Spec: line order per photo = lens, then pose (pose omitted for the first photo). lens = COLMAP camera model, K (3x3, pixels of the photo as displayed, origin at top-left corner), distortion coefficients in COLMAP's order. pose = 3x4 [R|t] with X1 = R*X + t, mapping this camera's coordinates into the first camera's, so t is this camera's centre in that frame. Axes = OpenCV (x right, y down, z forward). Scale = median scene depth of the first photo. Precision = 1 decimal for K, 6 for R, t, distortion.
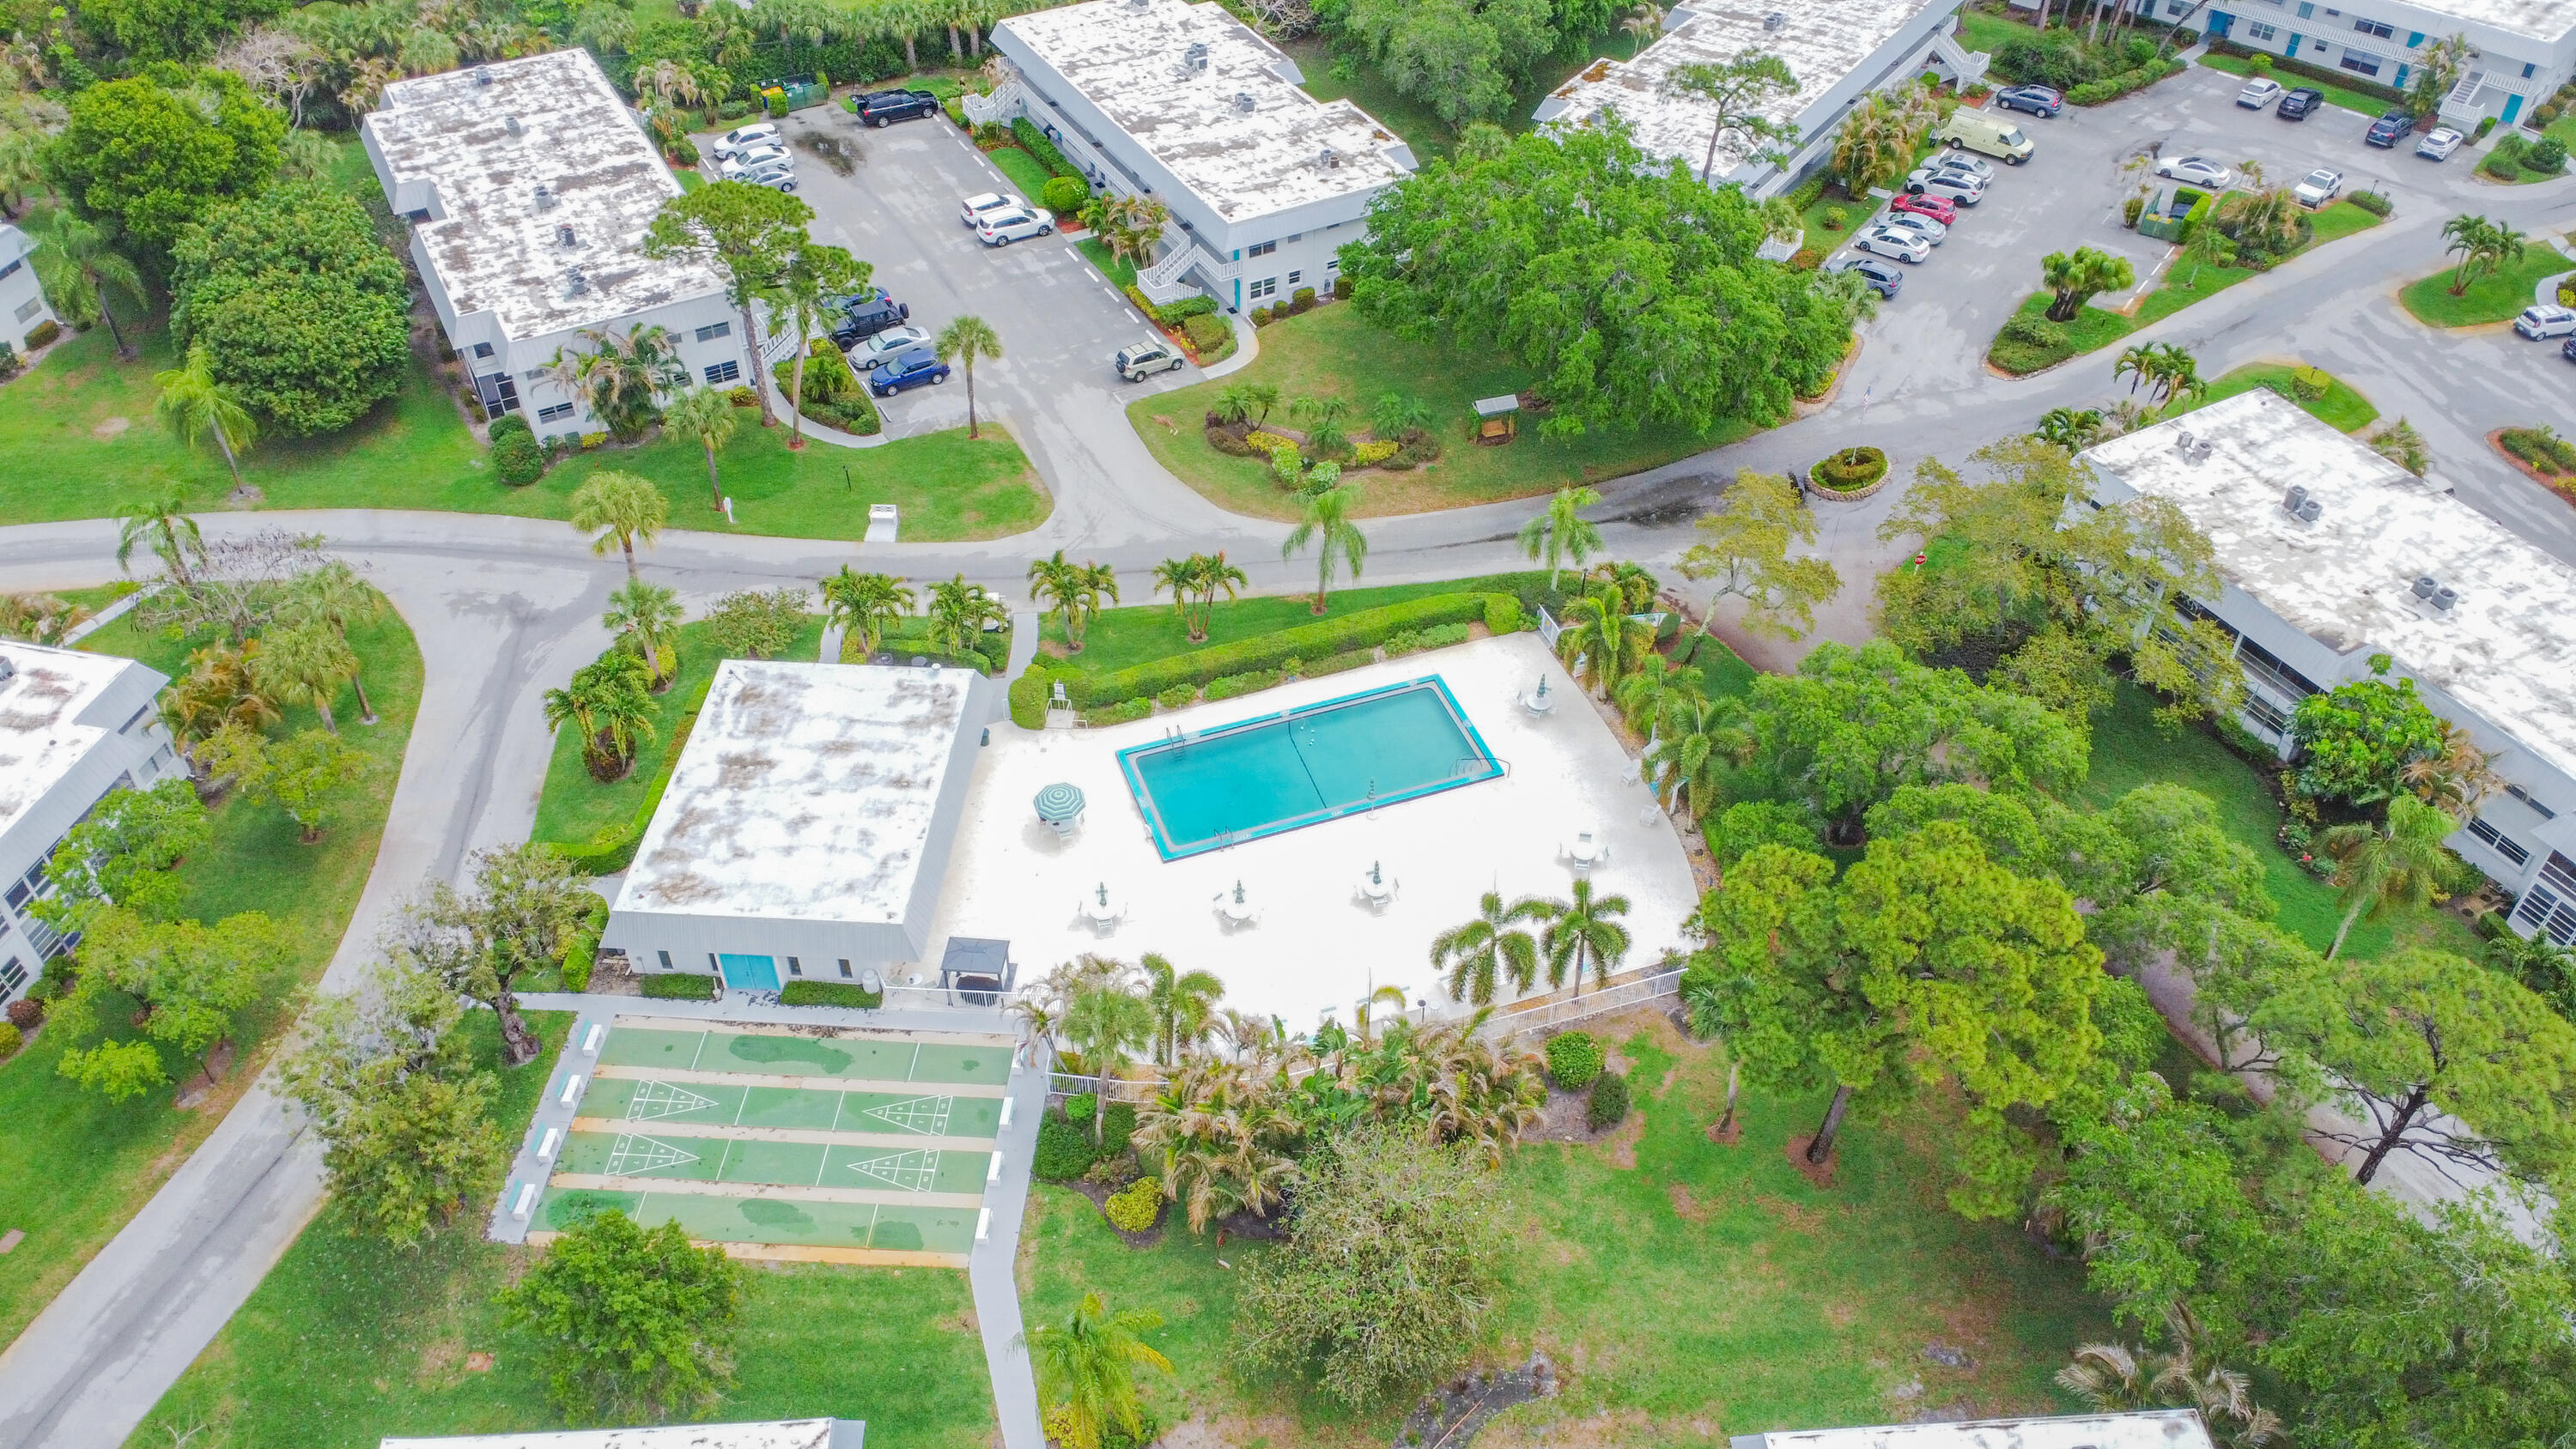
lens RADIAL K [[1936.5, 0, 1287.6], [0, 1936.5, 726.2], [0, 0, 1]] dist [0.007956, -0.009657]
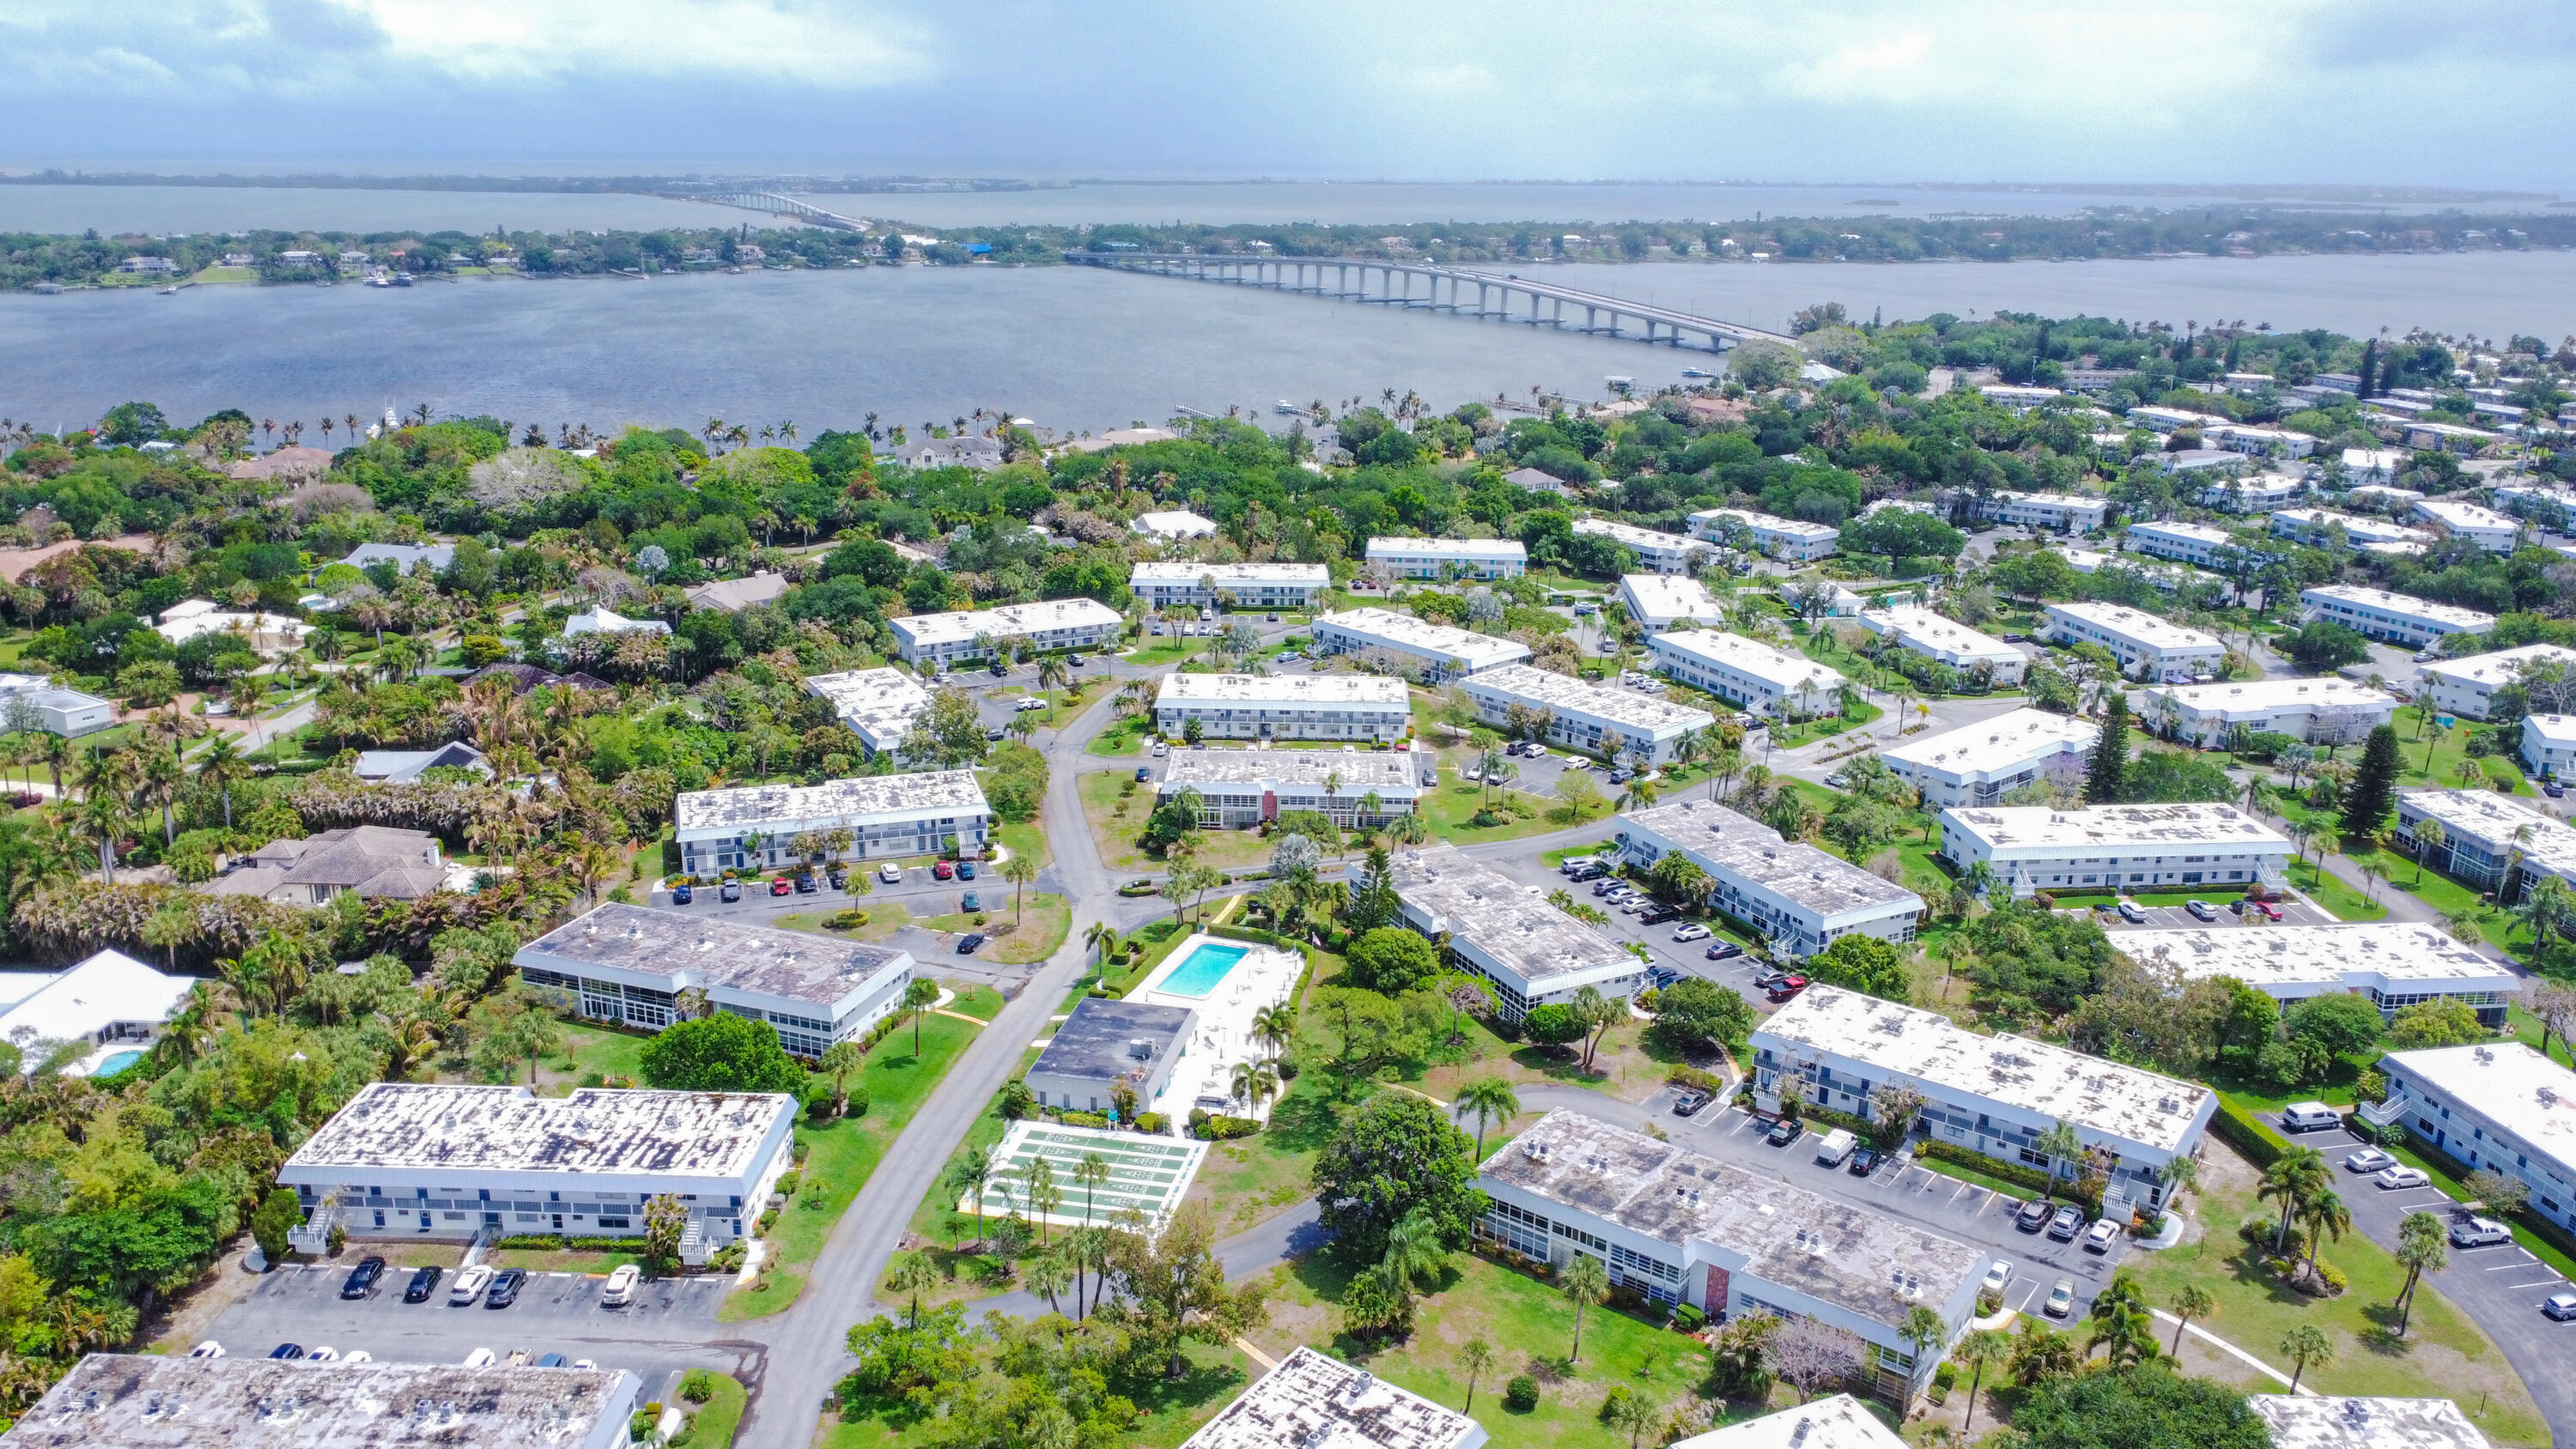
lens RADIAL K [[1936.5, 0, 1282.4], [0, 1936.5, 721.5], [0, 0, 1]] dist [0.007956, -0.009657]
pose [[0.985446, -0.039872, 0.165247, -1.861439], [0.105487, 0.905729, -0.410522, 1.698978], [-0.133301, 0.421979, 0.896752, -2.404134]]
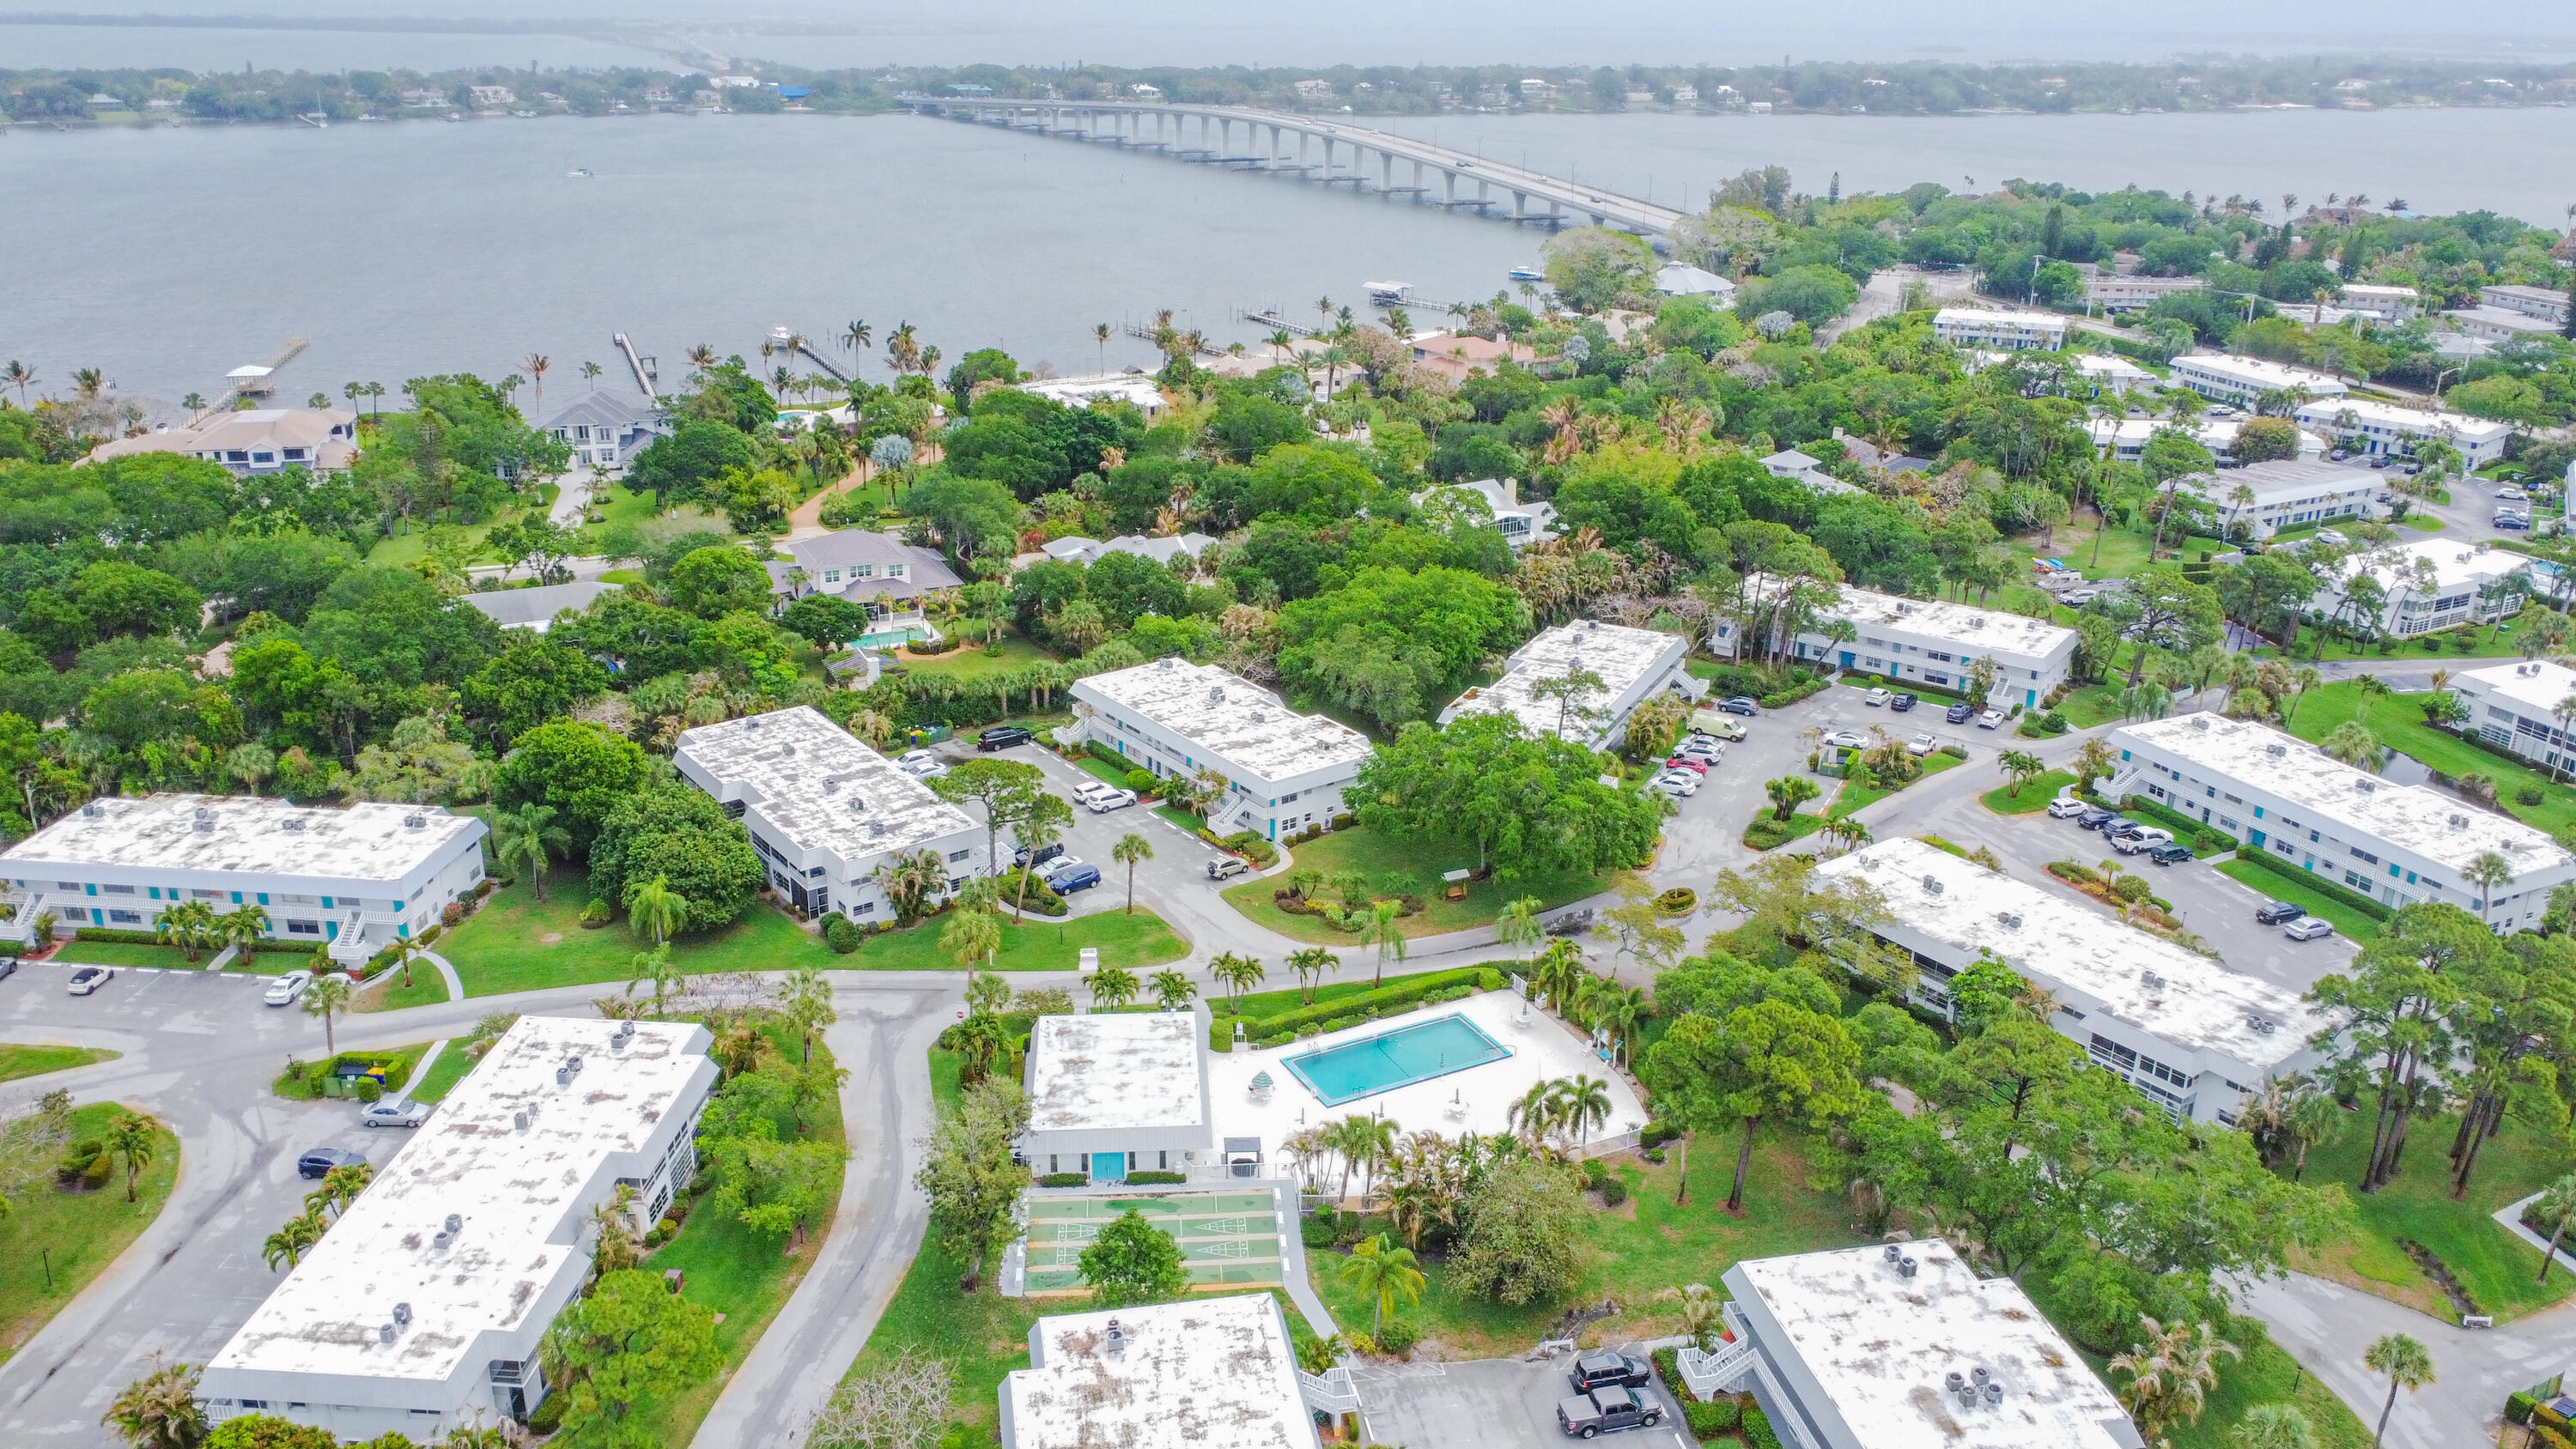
lens RADIAL K [[1936.5, 0, 1297.6], [0, 1936.5, 731.4], [0, 0, 1]] dist [0.007956, -0.009657]
pose [[0.989777, -0.040007, 0.136896, -0.232597], [0.085490, 0.934727, -0.344931, 0.259868], [-0.114161, 0.353108, 0.928591, -0.507600]]
